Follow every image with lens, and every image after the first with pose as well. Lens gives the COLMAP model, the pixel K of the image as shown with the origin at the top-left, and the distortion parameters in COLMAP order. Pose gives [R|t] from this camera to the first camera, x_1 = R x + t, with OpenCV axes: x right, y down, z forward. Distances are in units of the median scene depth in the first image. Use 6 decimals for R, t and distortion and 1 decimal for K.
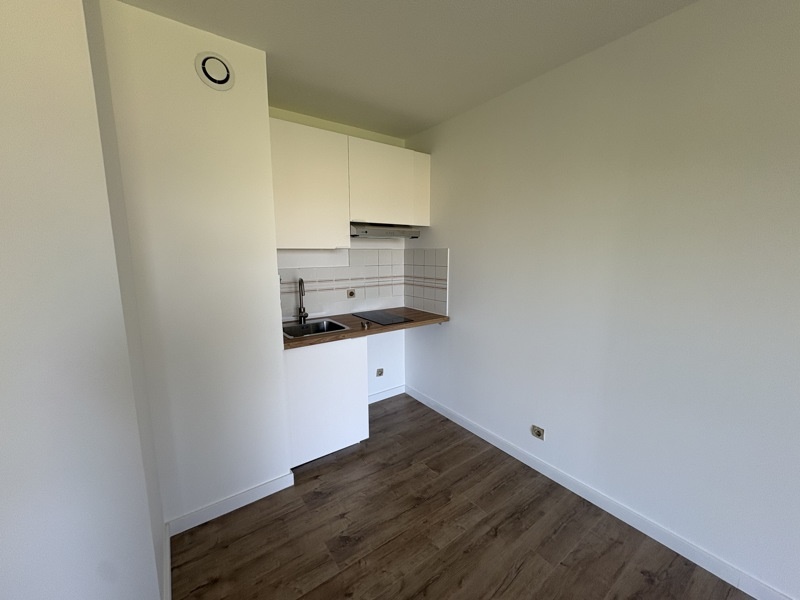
lens RADIAL K [[319.1, 0, 400.0], [0, 319.1, 300.0], [0, 0, 1]] dist [-0.000072, 0.000151]
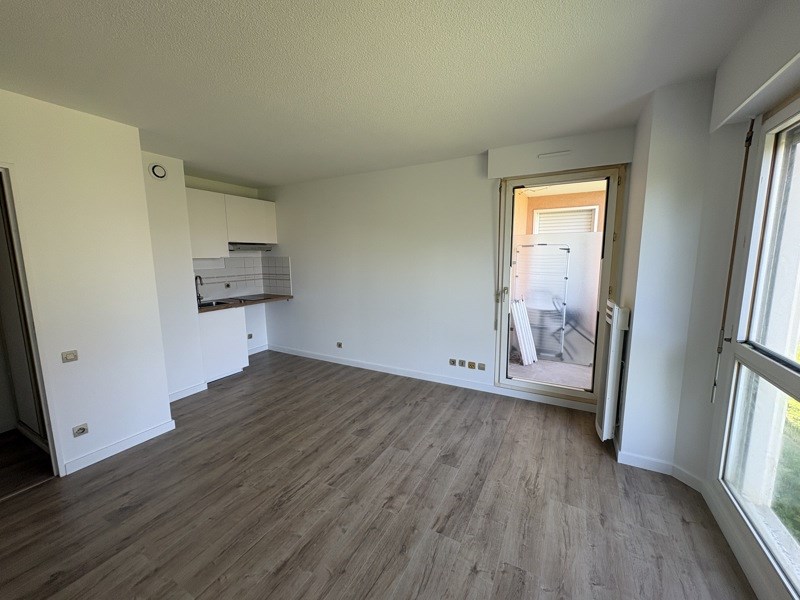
lens RADIAL K [[319.1, 0, 400.0], [0, 319.1, 300.0], [0, 0, 1]] dist [-0.000072, 0.000151]
pose [[0.901697, -0.064808, 0.427483, -0.070566], [0.069100, 0.997595, 0.005485, 0.114465], [-0.426810, 0.024594, 0.904007, -0.889295]]
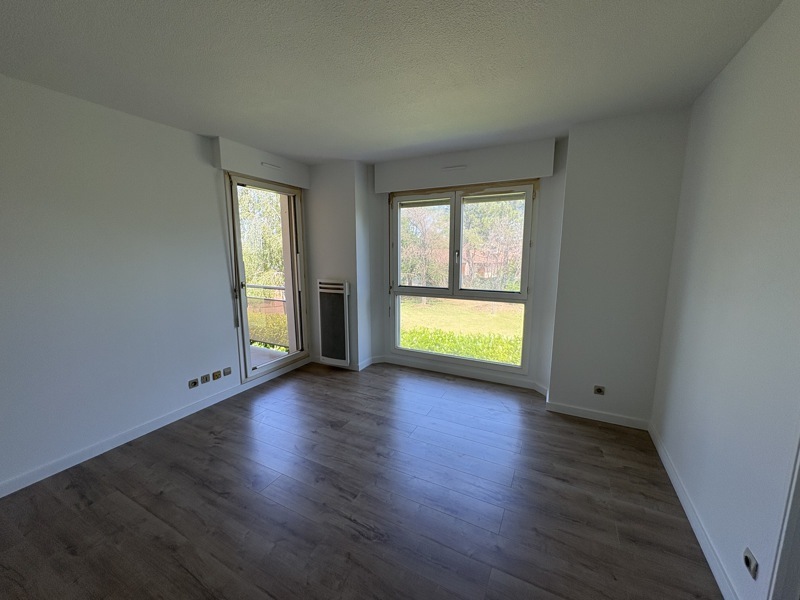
lens RADIAL K [[319.1, 0, 400.0], [0, 319.1, 300.0], [0, 0, 1]] dist [-0.000072, 0.000151]
pose [[-0.458601, -0.130686, 0.878981, -0.574203], [0.130628, 0.968468, 0.212145, -0.020589], [-0.878989, 0.212109, -0.427069, 0.088731]]
